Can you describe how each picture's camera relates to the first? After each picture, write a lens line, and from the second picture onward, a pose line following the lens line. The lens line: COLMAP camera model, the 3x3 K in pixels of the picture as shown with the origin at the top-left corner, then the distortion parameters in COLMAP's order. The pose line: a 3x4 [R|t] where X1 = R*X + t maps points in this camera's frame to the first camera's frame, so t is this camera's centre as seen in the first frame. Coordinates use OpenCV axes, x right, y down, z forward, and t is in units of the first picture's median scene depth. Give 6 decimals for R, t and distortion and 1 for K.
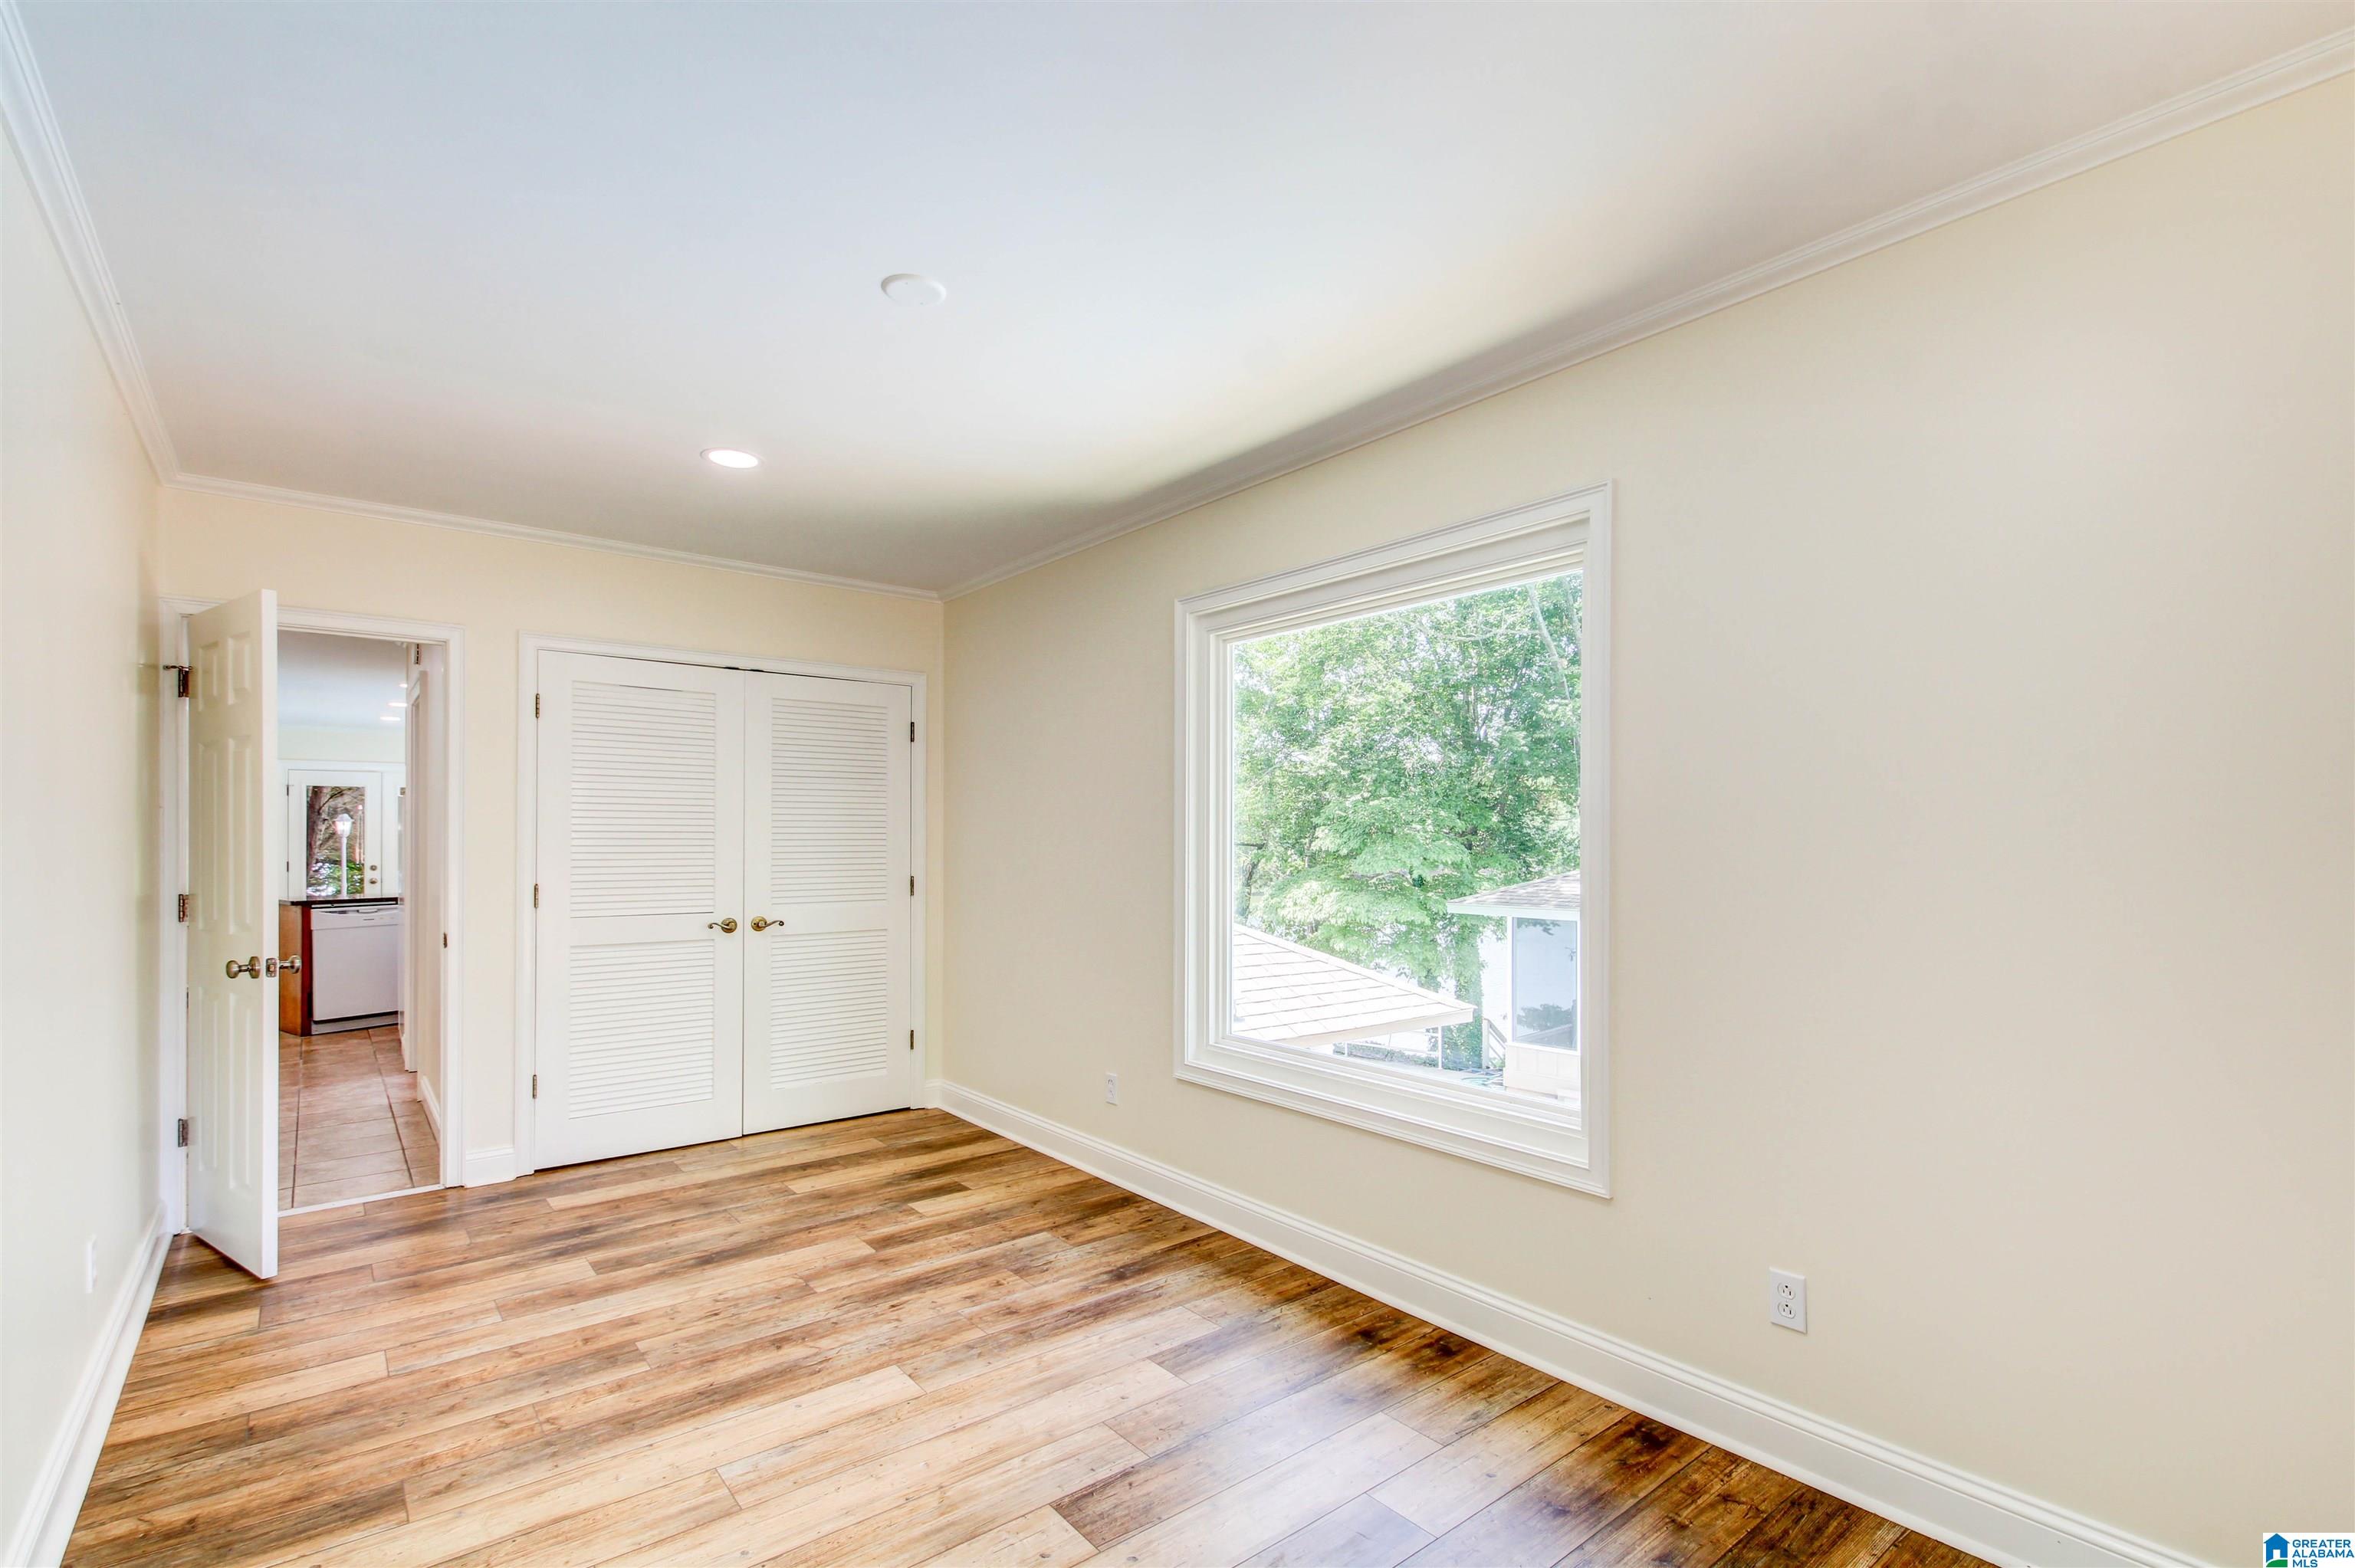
lens RADIAL K [[1094.9, 0, 1179.4], [0, 1094.9, 800.1], [0, 0, 1]] dist [0.004088, -0.007702]
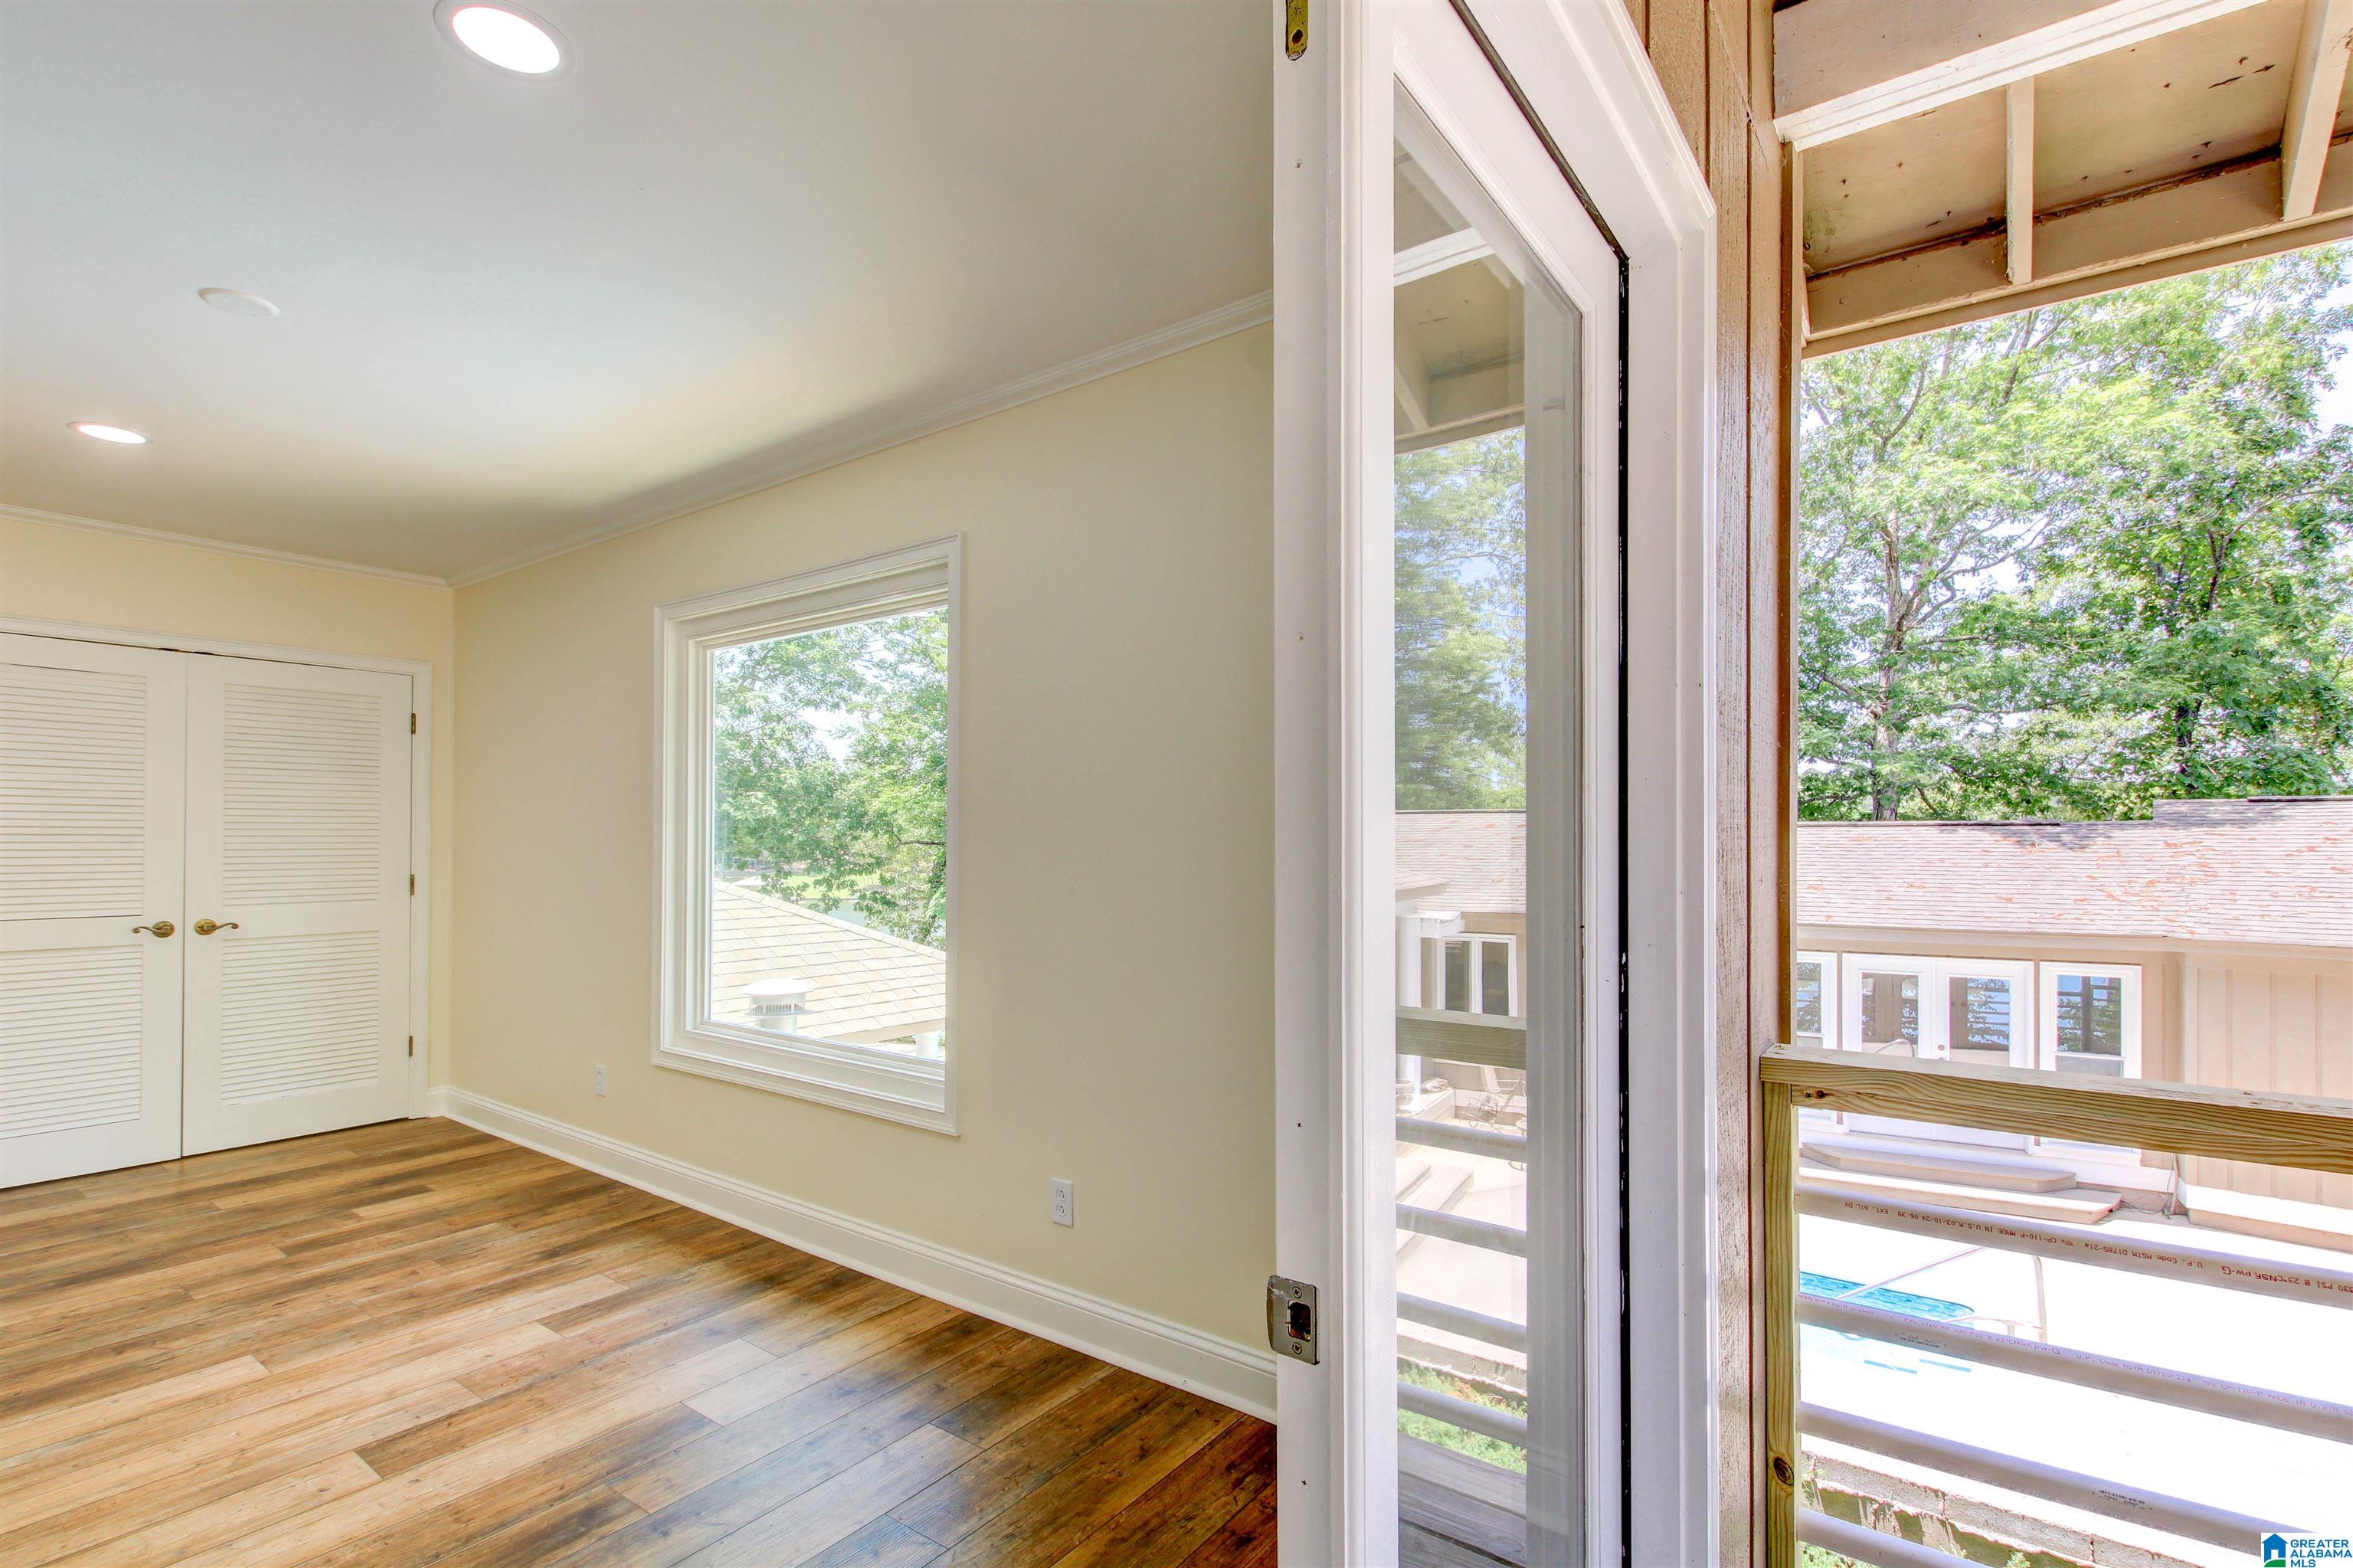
lens RADIAL K [[1094.2, 0, 1198.1], [0, 1094.2, 797.5], [0, 0, 1]] dist [0.004088, -0.007702]
pose [[0.961653, 0.010092, 0.274085, 0.241443], [-0.009535, 0.999949, -0.003362, -0.001732], [-0.274105, 0.000620, 0.961700, -0.164922]]
